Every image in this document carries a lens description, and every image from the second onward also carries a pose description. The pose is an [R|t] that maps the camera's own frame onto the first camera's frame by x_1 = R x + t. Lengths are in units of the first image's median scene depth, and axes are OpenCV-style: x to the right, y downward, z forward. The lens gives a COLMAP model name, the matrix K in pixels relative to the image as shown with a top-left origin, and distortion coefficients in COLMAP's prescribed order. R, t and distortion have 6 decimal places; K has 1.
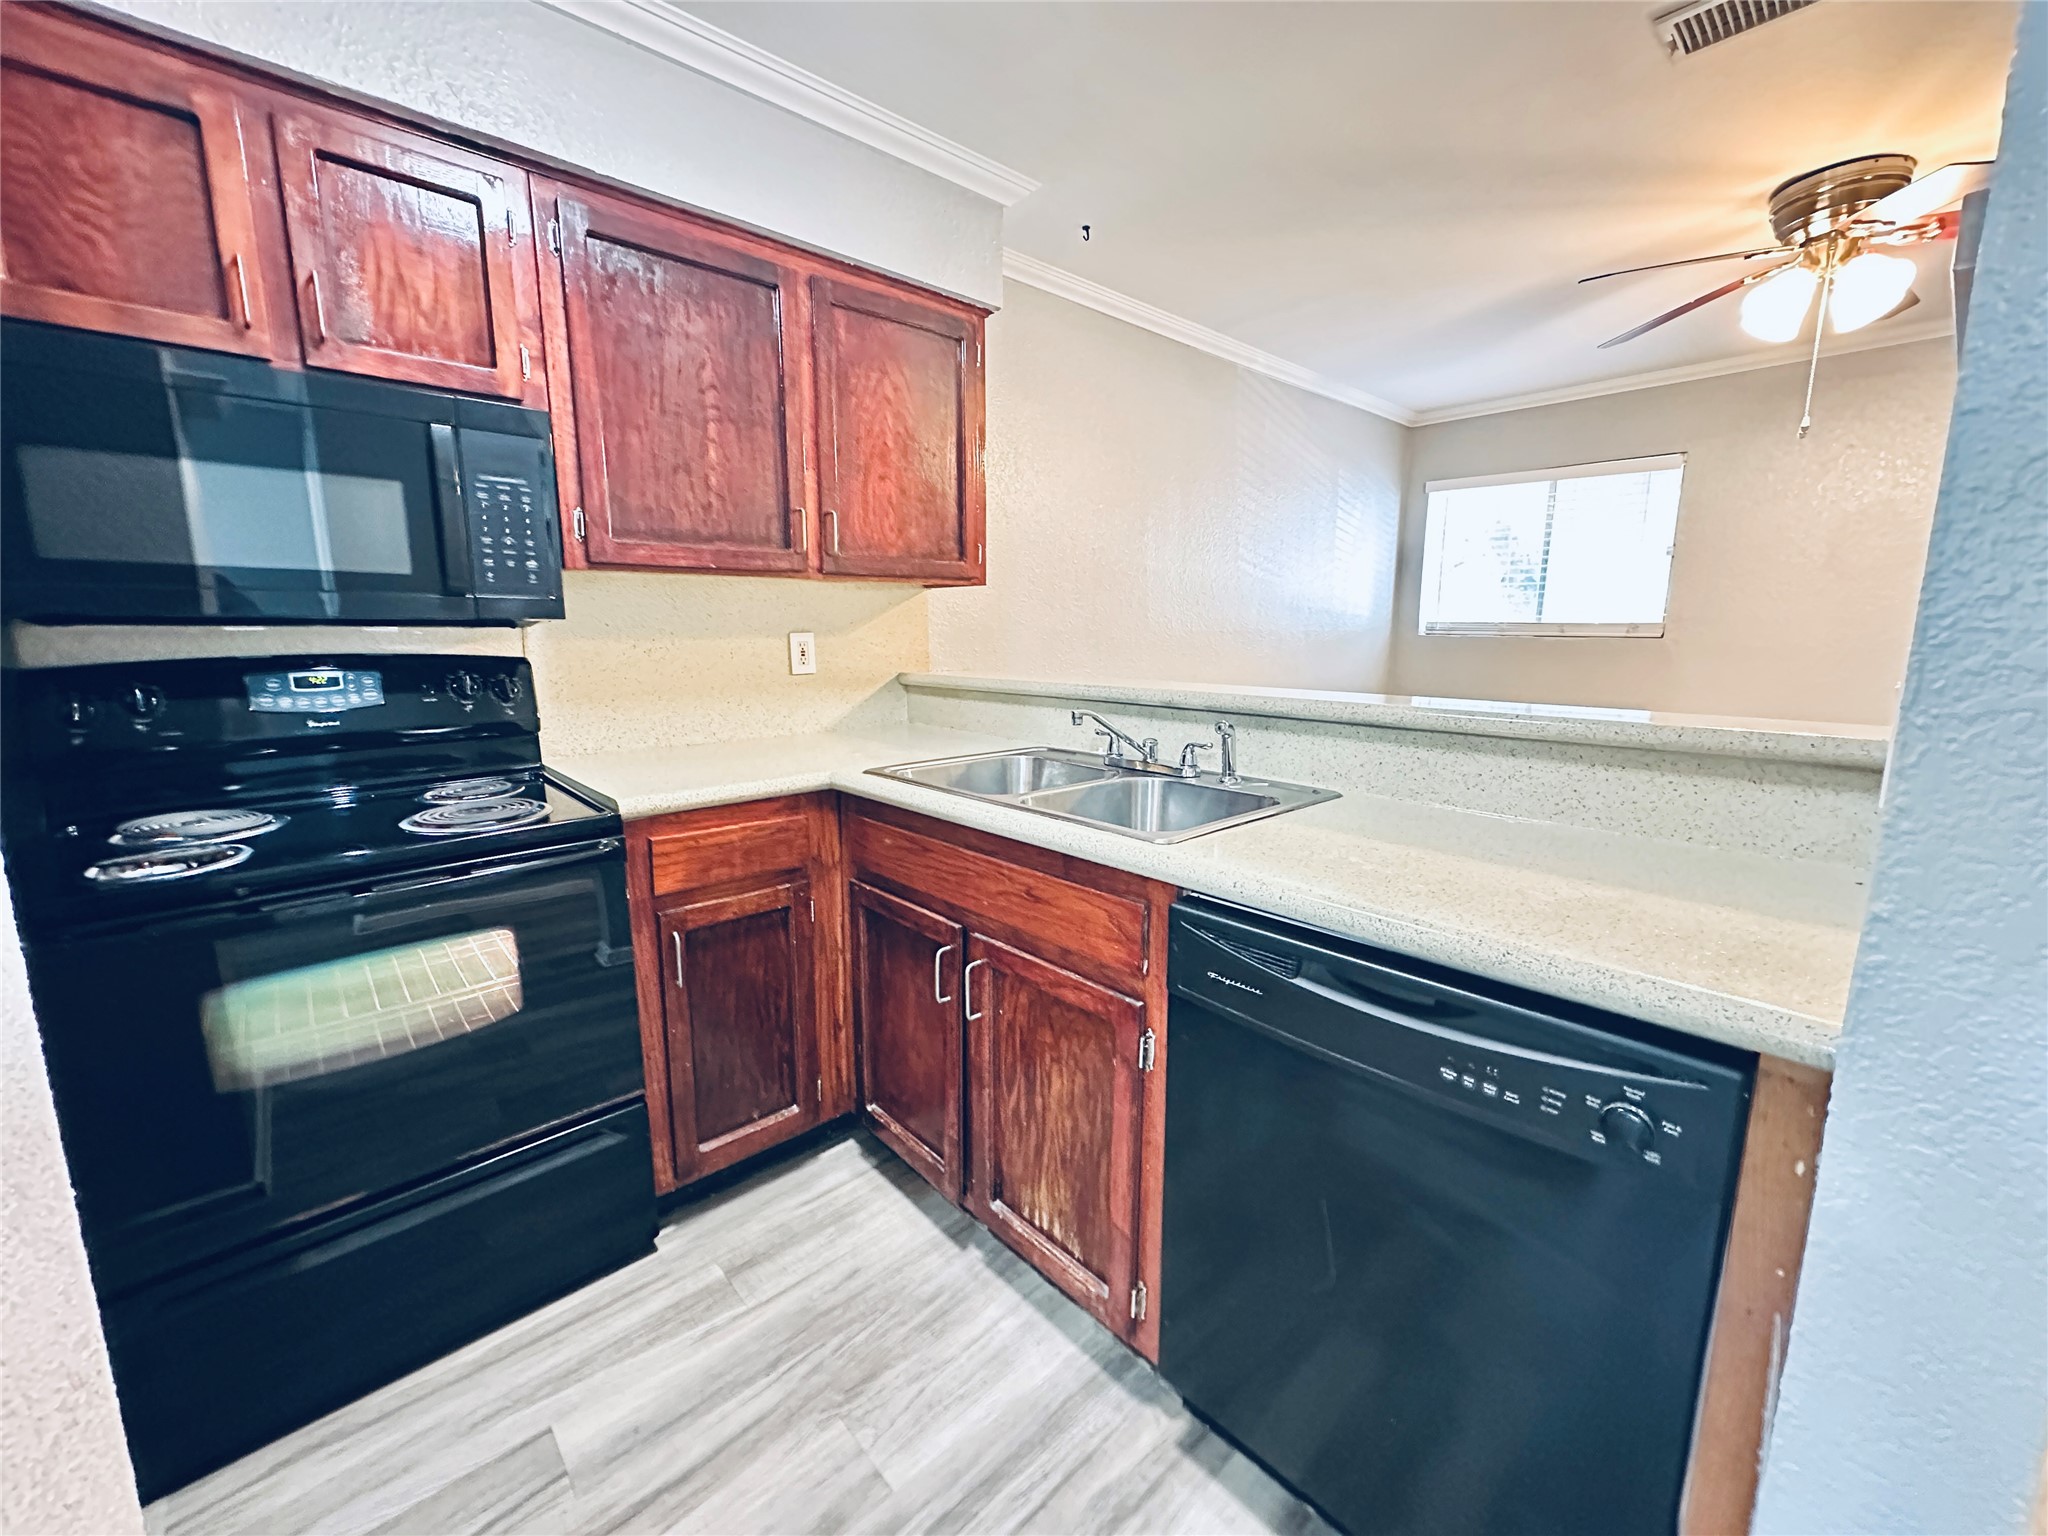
lens RADIAL K [[815.8, 0, 1024.0], [0, 815.8, 765.3], [0, 0, 1]] dist [-0.003599, 0.001213]
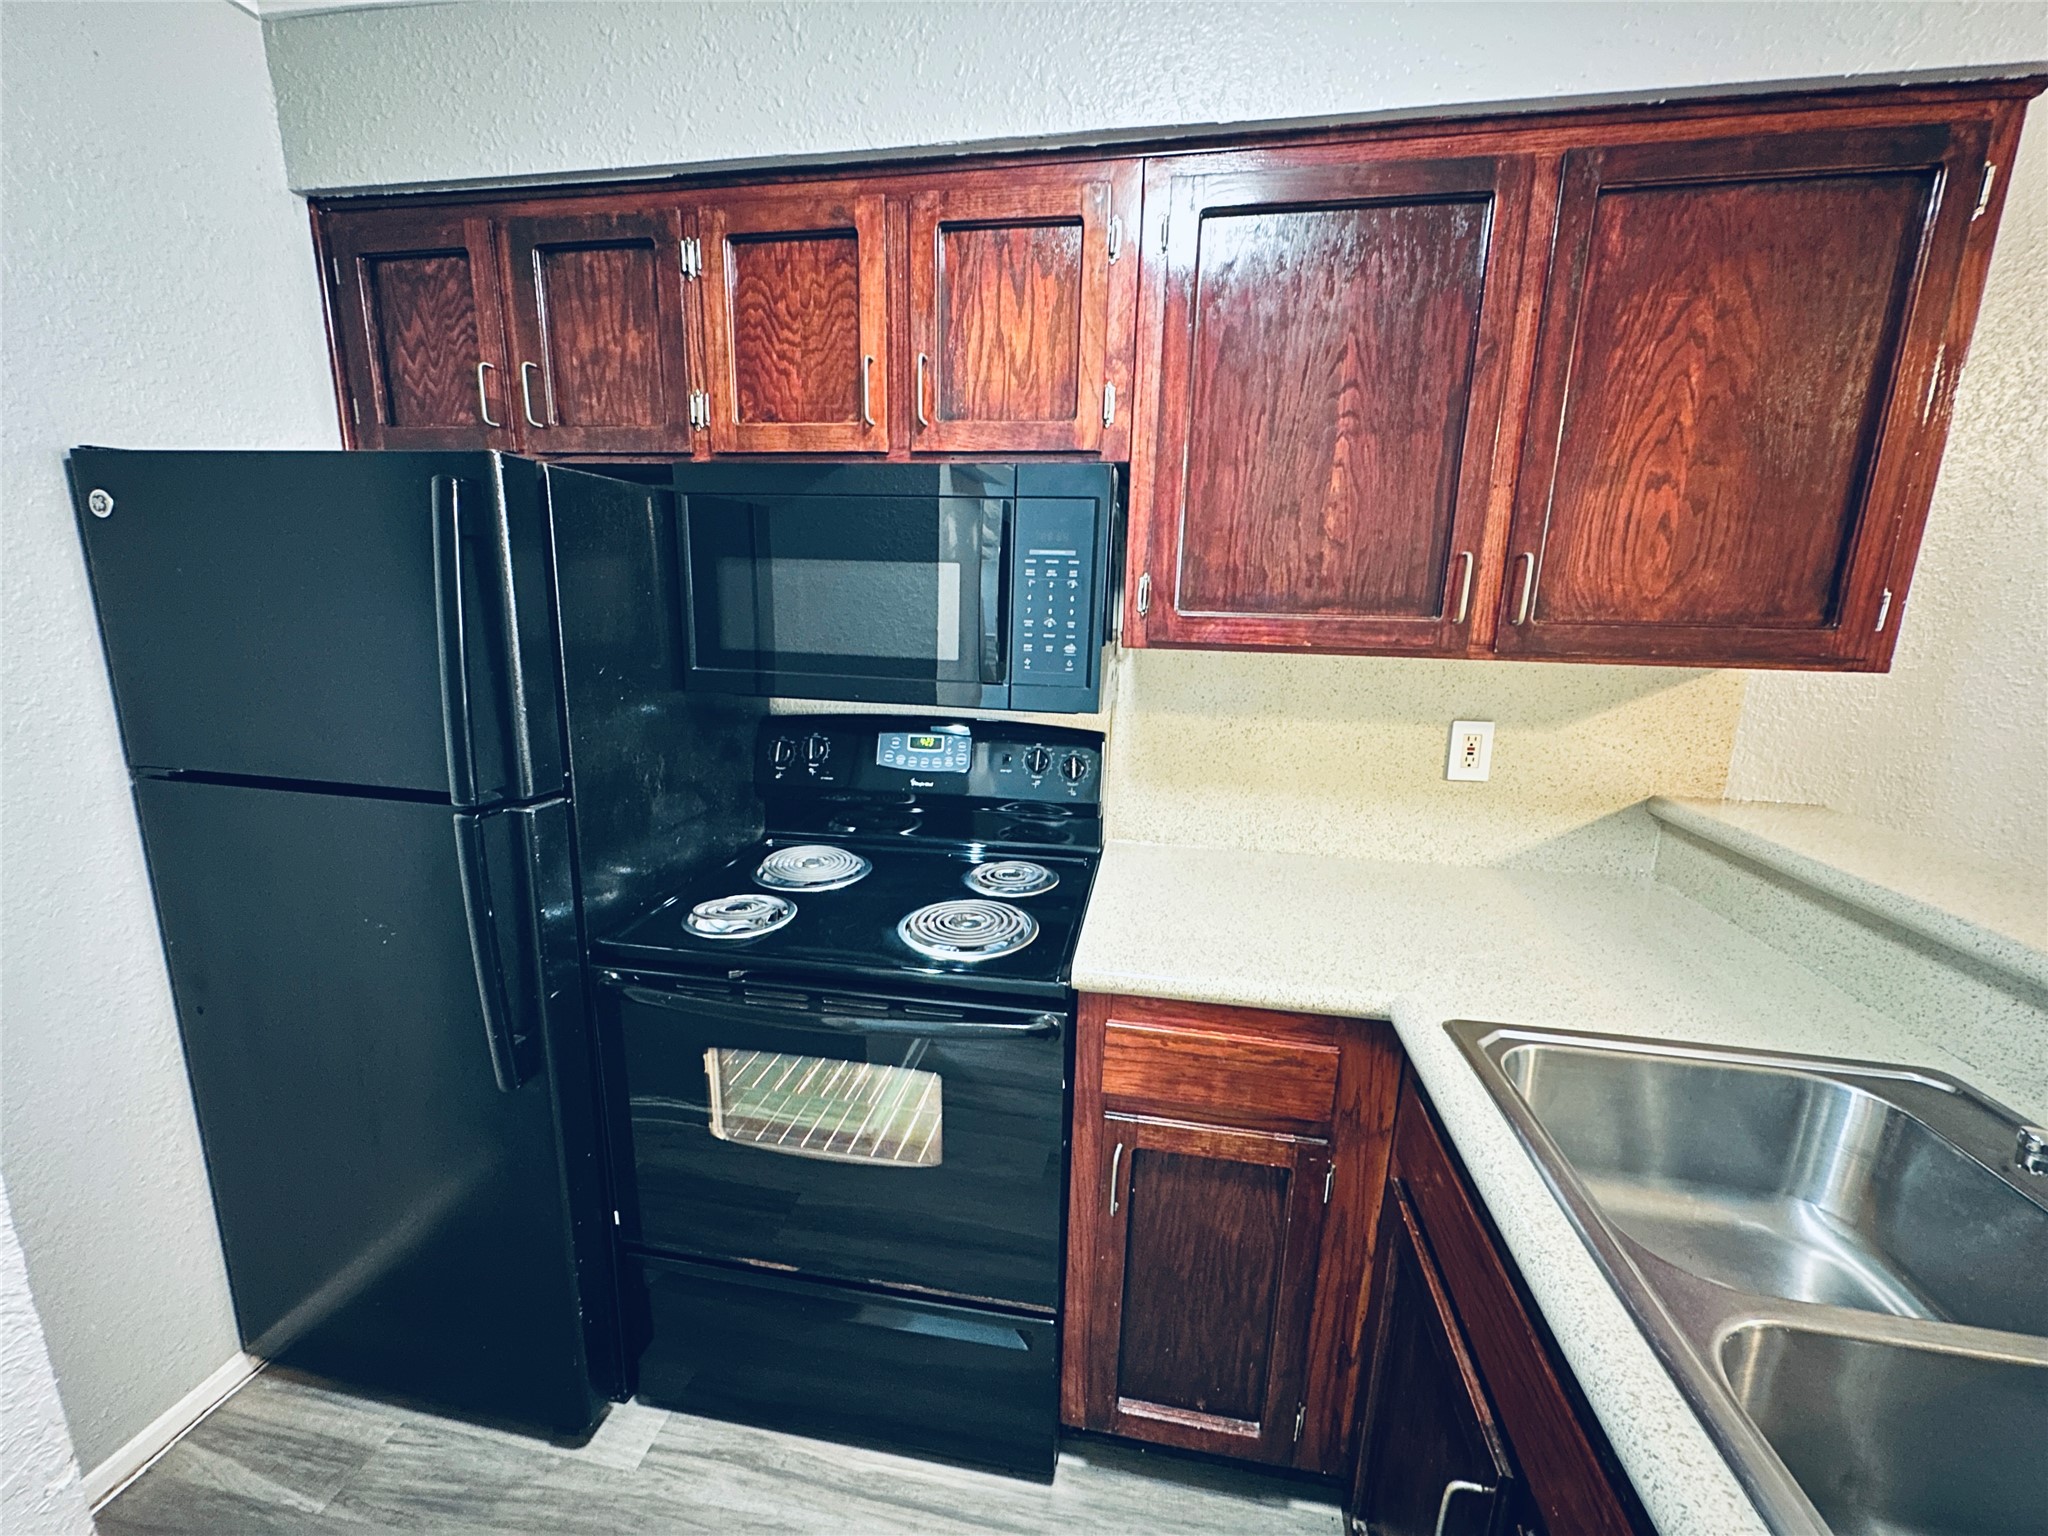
lens RADIAL K [[815.8, 0, 1021.2], [0, 815.8, 765.3], [0, 0, 1]] dist [-0.003599, 0.001213]
pose [[0.607848, 0.178967, -0.773622, 0.039103], [-0.156338, 0.982173, 0.104376, -0.203598], [0.778511, 0.057502, 0.624992, 0.427267]]
